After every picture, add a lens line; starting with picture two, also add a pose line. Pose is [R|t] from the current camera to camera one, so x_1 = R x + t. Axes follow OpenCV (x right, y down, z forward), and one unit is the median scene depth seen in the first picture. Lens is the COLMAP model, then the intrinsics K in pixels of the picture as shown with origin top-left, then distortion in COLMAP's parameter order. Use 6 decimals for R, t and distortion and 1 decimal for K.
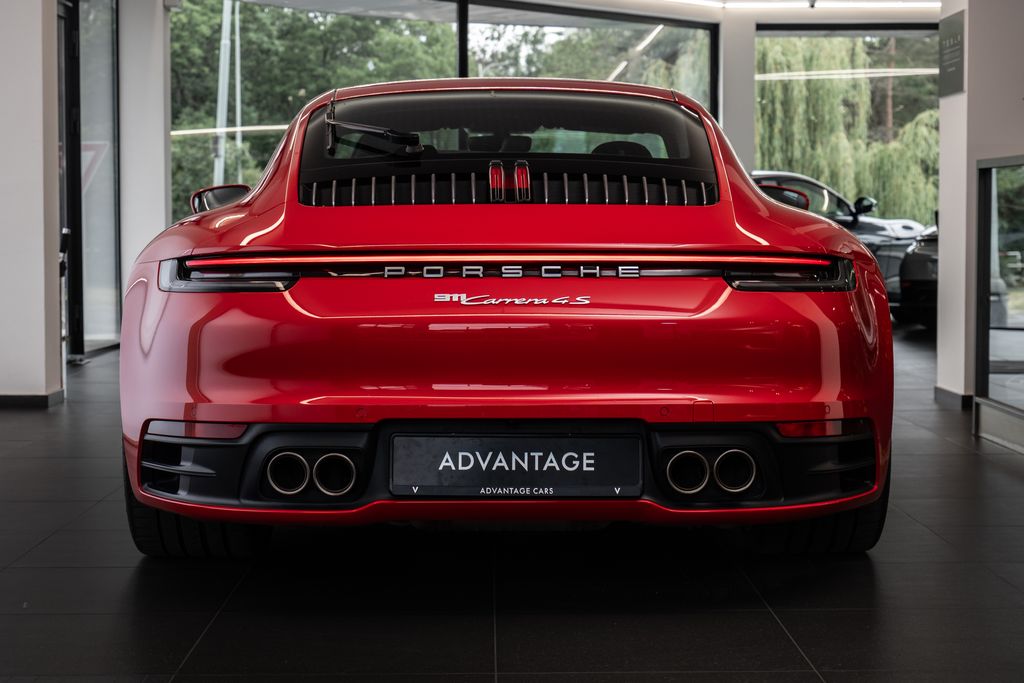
lens RADIAL K [[1927.1, 0, 512.0], [0, 1927.1, 341.5], [0, 0, 1]] dist [-0.000346, -0.045813]
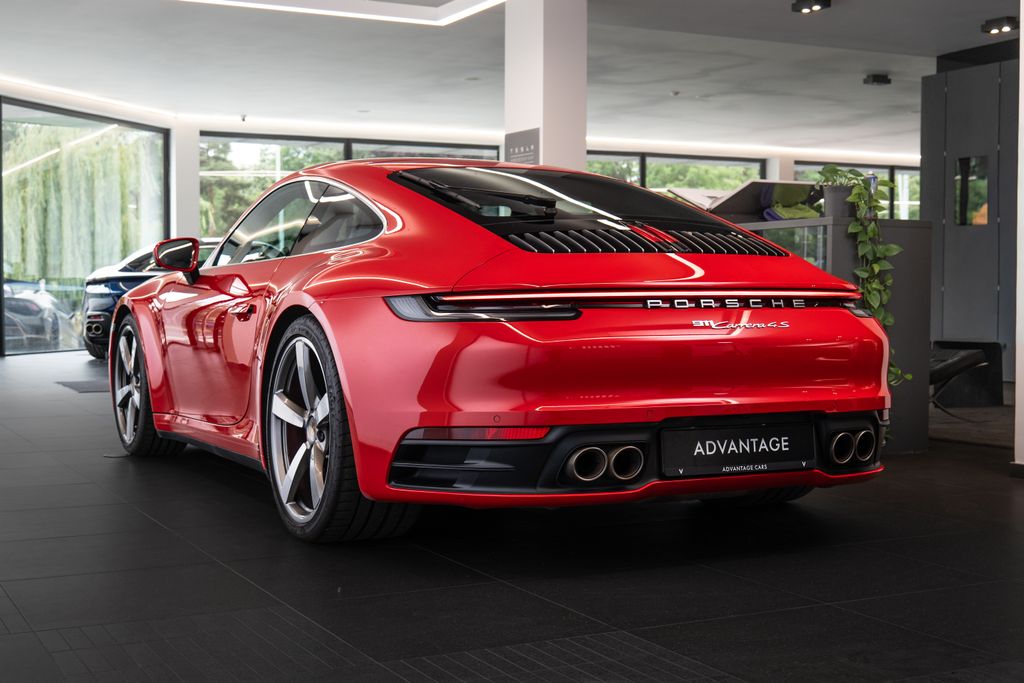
lens RADIAL K [[1365.5, 0, 512.0], [0, 1365.5, 341.5], [0, 0, 1]] dist [-0.026197, -0.000586]
pose [[0.894428, -0.012708, 0.447031, -0.558487], [0.020083, 0.999729, -0.011764, -0.002019], [-0.446761, 0.019500, 0.894441, 0.227207]]
